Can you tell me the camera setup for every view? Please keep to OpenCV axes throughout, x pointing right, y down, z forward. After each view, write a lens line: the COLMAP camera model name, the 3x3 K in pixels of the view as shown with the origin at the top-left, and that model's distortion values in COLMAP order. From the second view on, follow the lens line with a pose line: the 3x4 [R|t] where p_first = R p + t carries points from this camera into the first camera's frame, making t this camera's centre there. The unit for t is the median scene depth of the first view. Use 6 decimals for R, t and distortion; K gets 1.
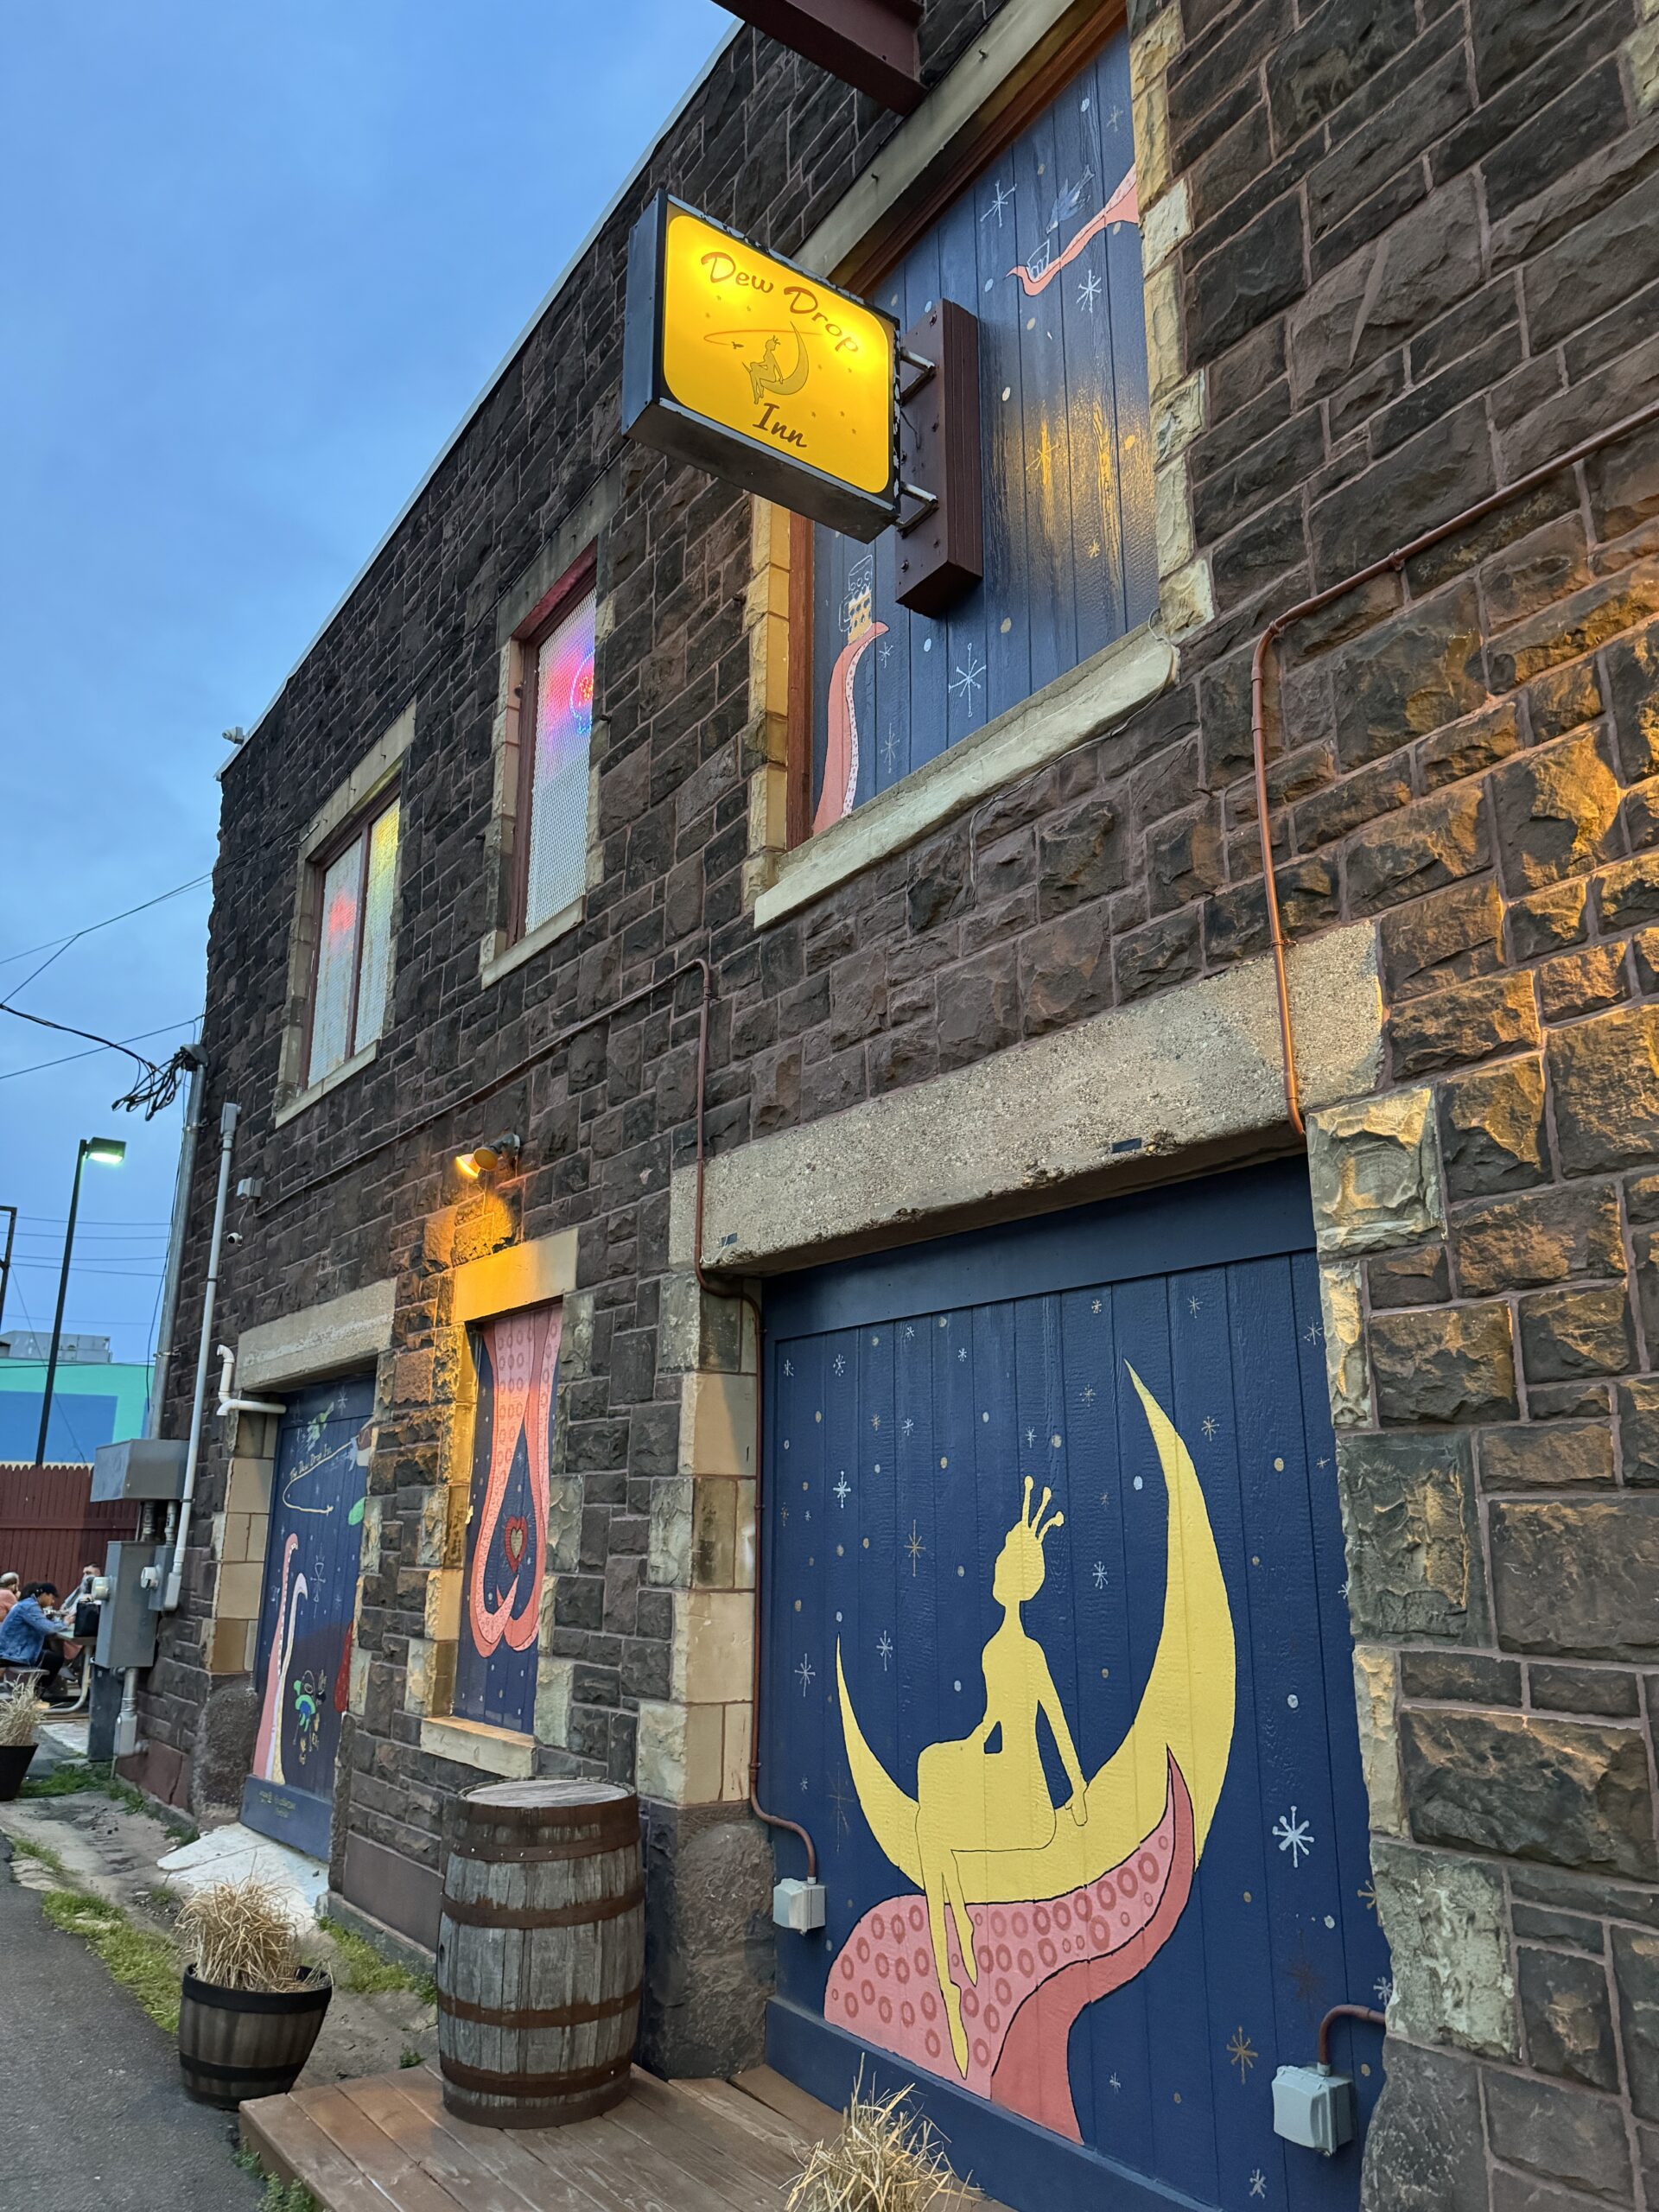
lens RADIAL K [[1529.3, 0, 838.9], [0, 1529.3, 1116.3], [0, 0, 1]] dist [0.104976, -0.135703]
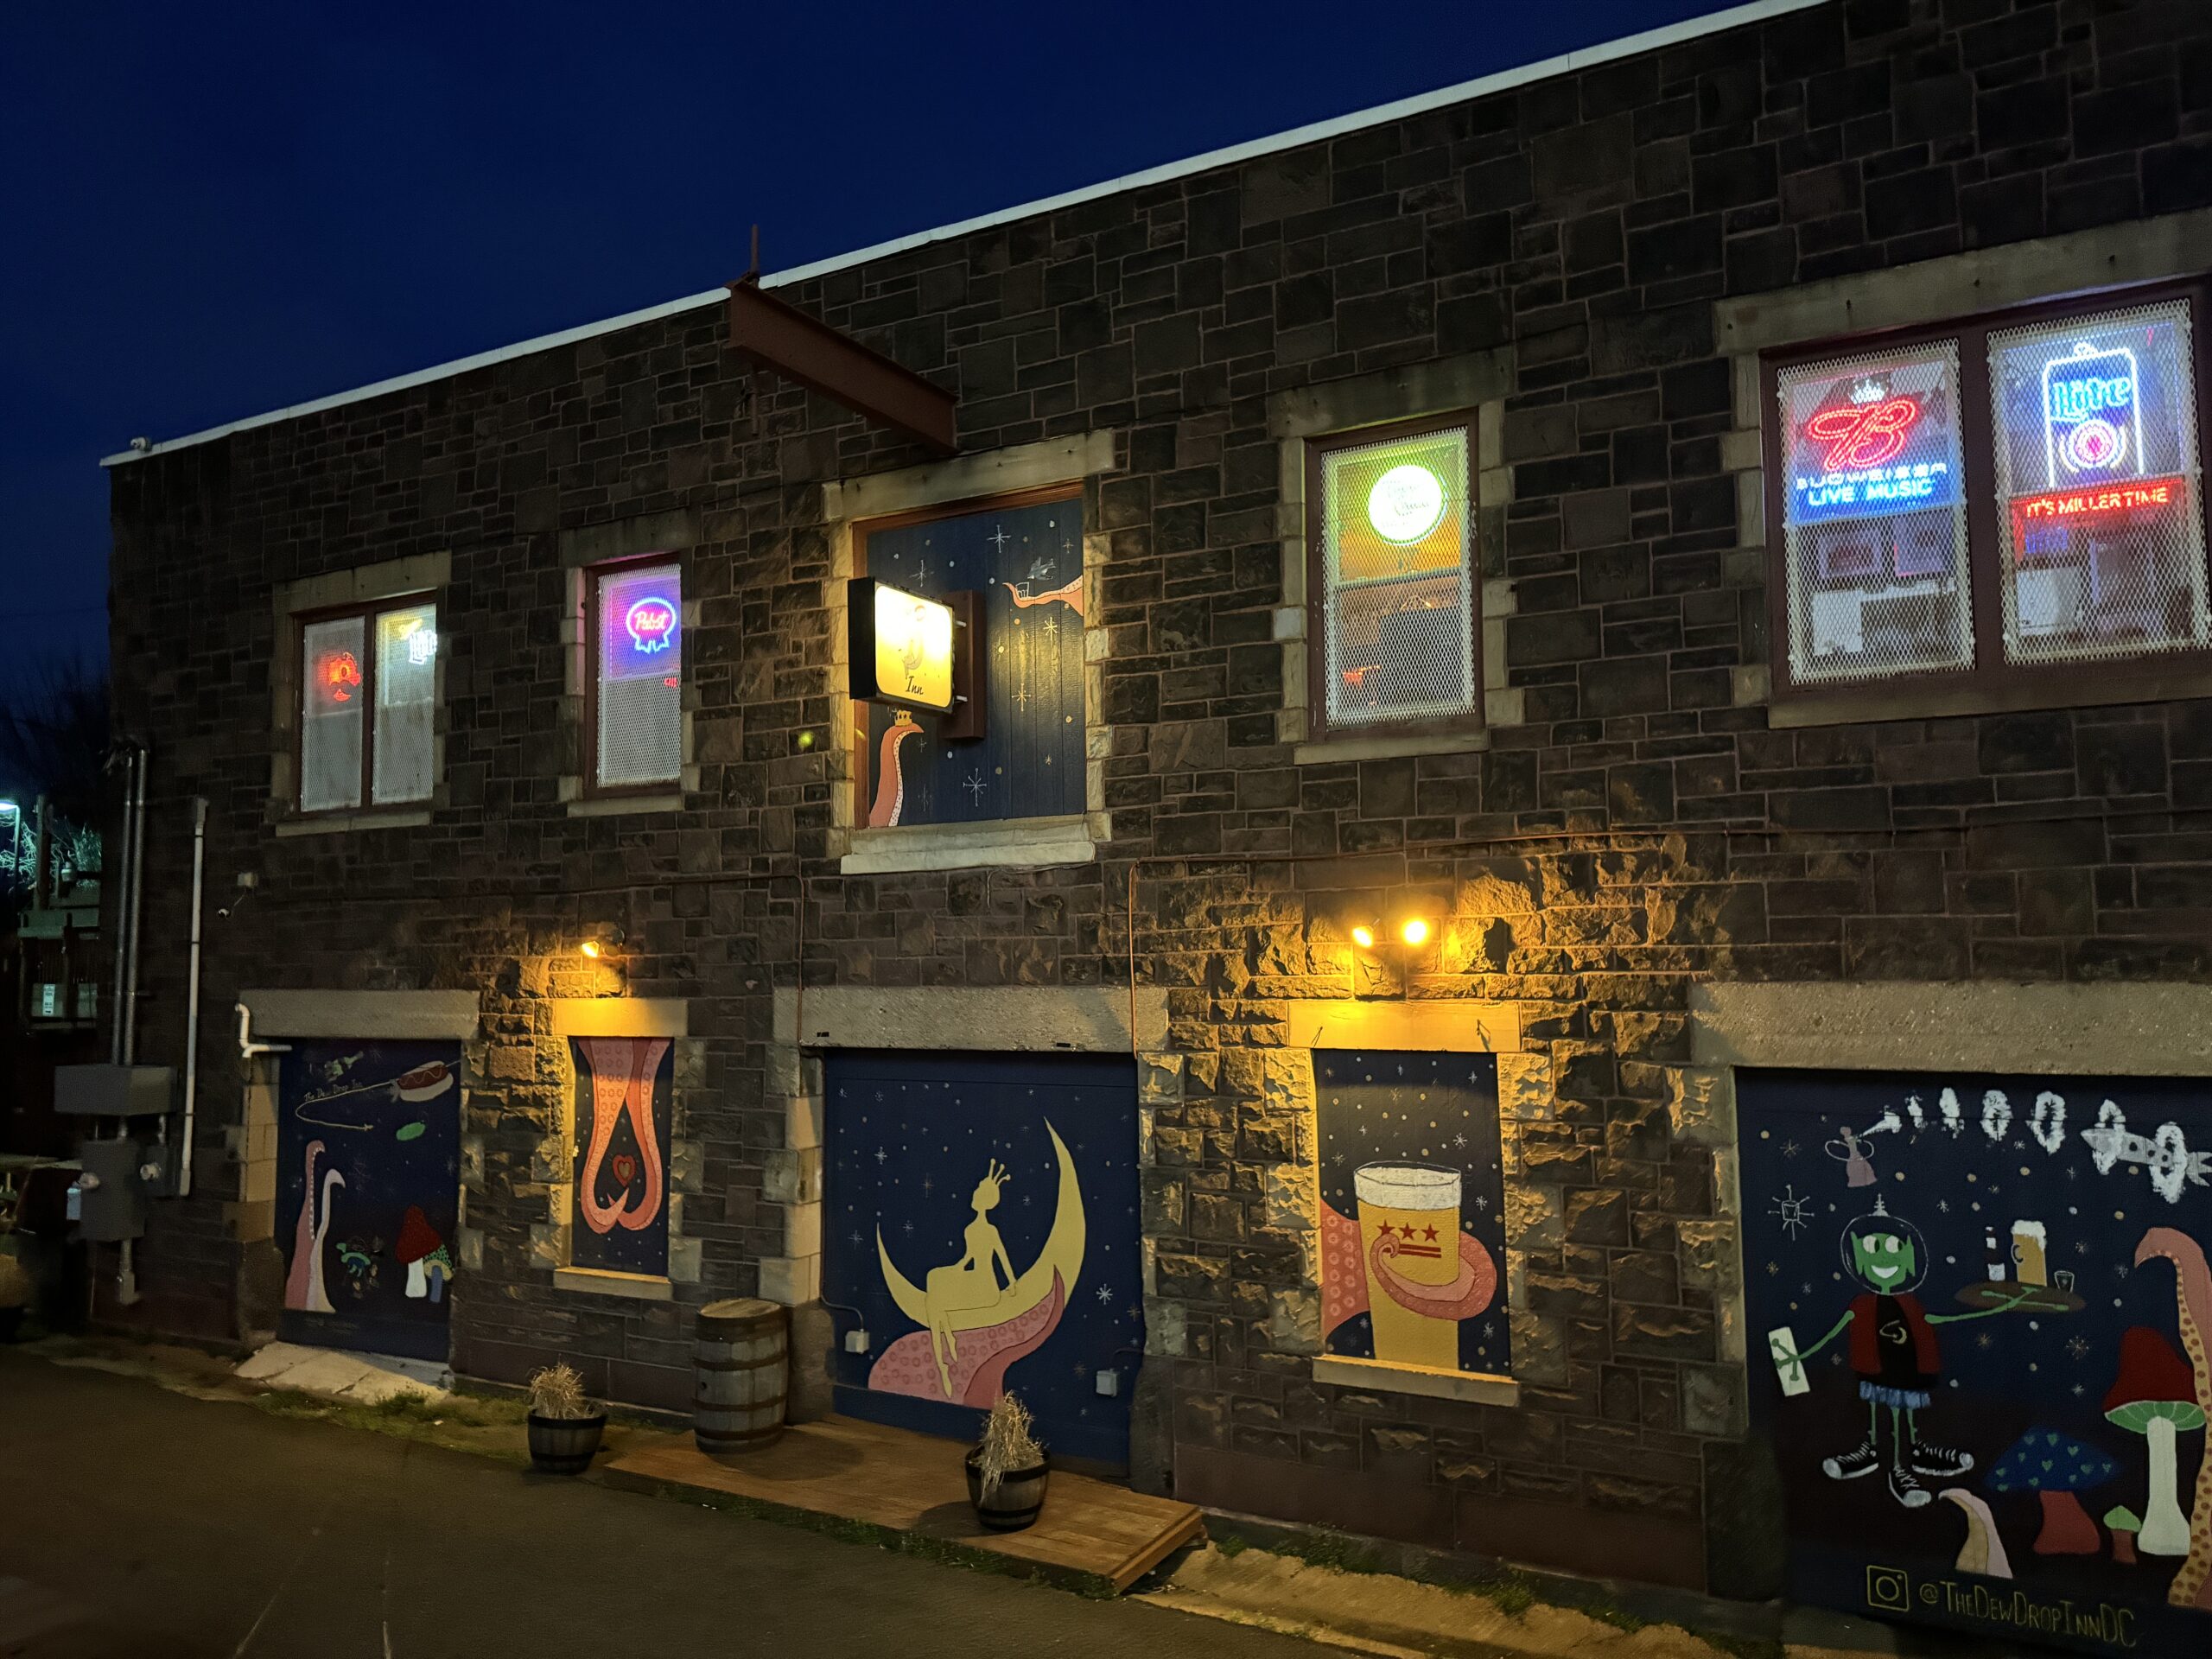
lens RADIAL K [[1529.3, 0, 1126.5], [0, 1529.3, 832.0], [0, 0, 1]] dist [0.104976, -0.135703]
pose [[0.898605, 0.014521, 0.438517, -0.629048], [-0.092999, 0.983047, 0.158020, -0.556118], [-0.428788, -0.182779, 0.884722, -0.920462]]
